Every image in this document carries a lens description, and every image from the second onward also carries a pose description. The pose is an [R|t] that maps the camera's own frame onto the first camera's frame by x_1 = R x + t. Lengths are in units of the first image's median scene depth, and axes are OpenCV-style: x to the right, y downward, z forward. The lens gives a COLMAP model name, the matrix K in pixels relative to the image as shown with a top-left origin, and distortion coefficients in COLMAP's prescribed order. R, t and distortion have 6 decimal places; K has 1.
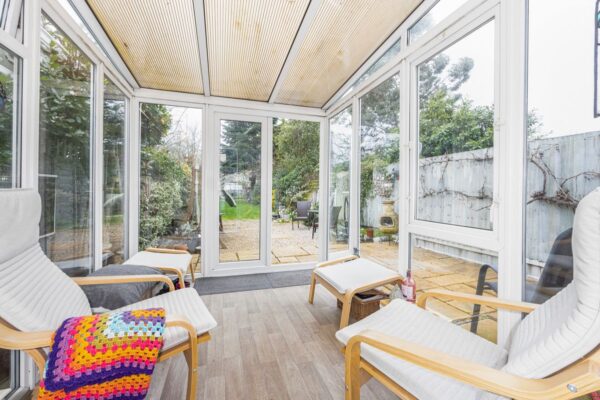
lens RADIAL K [[245.2, 0, 299.2], [0, 245.2, 196.5], [0, 0, 1]] dist [0.000922, 0.000110]
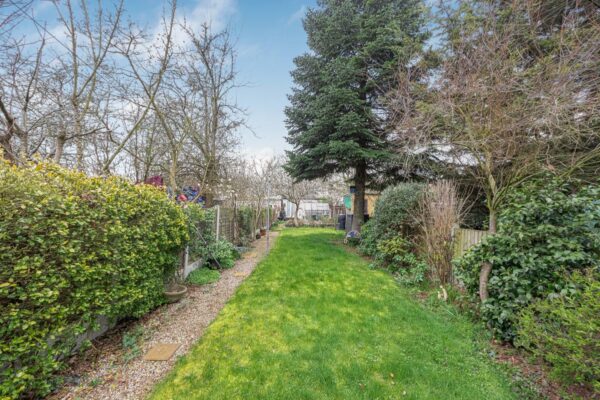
lens RADIAL K [[245.2, 0, 300.1], [0, 245.2, 199.9], [0, 0, 1]] dist [0.000922, 0.000110]
pose [[0.944797, -0.002946, -0.327644, -0.255100], [-0.016752, 0.998218, -0.057282, -0.045789], [0.327229, 0.059608, 0.943063, 1.013126]]
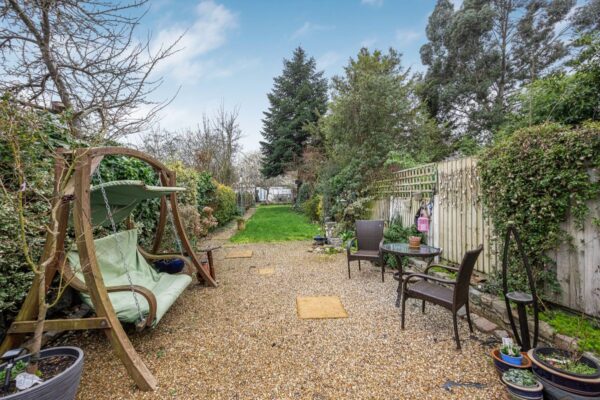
lens RADIAL K [[245.2, 0, 301.2], [0, 245.2, 198.0], [0, 0, 1]] dist [0.000922, 0.000110]
pose [[0.977523, -0.017260, -0.210121, -0.009725], [0.016591, 0.999850, -0.004948, -0.020951], [0.210175, 0.001351, 0.977663, 0.340518]]
